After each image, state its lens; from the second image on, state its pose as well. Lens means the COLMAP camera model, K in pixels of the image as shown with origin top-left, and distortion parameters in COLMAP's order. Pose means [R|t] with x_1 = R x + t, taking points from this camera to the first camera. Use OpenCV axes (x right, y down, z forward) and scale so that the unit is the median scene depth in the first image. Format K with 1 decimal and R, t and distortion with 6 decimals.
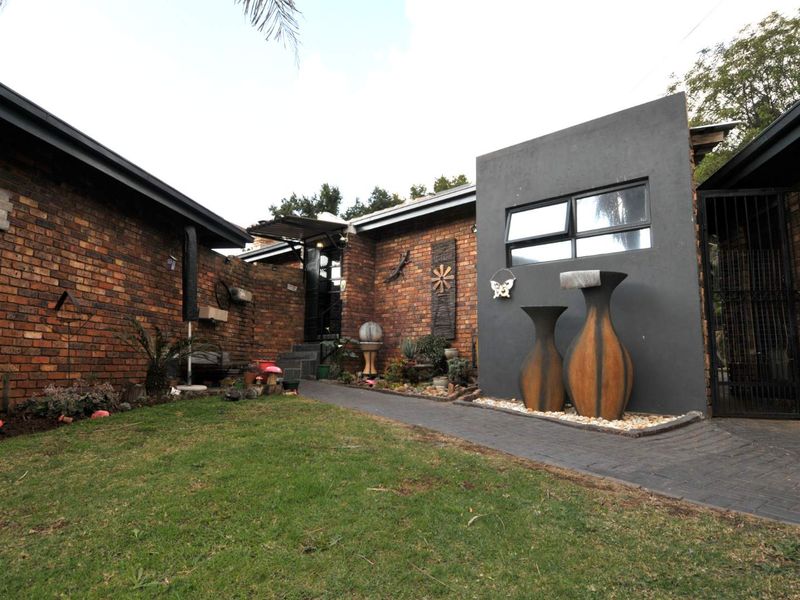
lens RADIAL K [[475.1, 0, 400.0], [0, 475.1, 300.0], [0, 0, 1]] dist [0.057175, -0.059099]
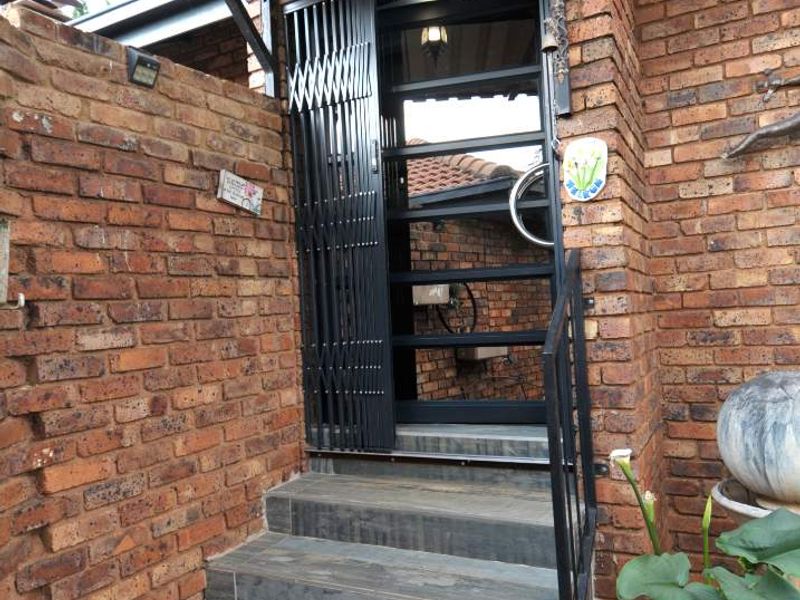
lens RADIAL K [[622.4, 0, 400.0], [0, 622.4, 300.0], [0, 0, 1]] dist [0.003716, 0.001653]
pose [[0.963849, -0.058651, 0.259913, -0.232140], [0.029544, 0.992982, 0.114512, -0.009849], [-0.264806, -0.102693, 0.958818, 0.744759]]
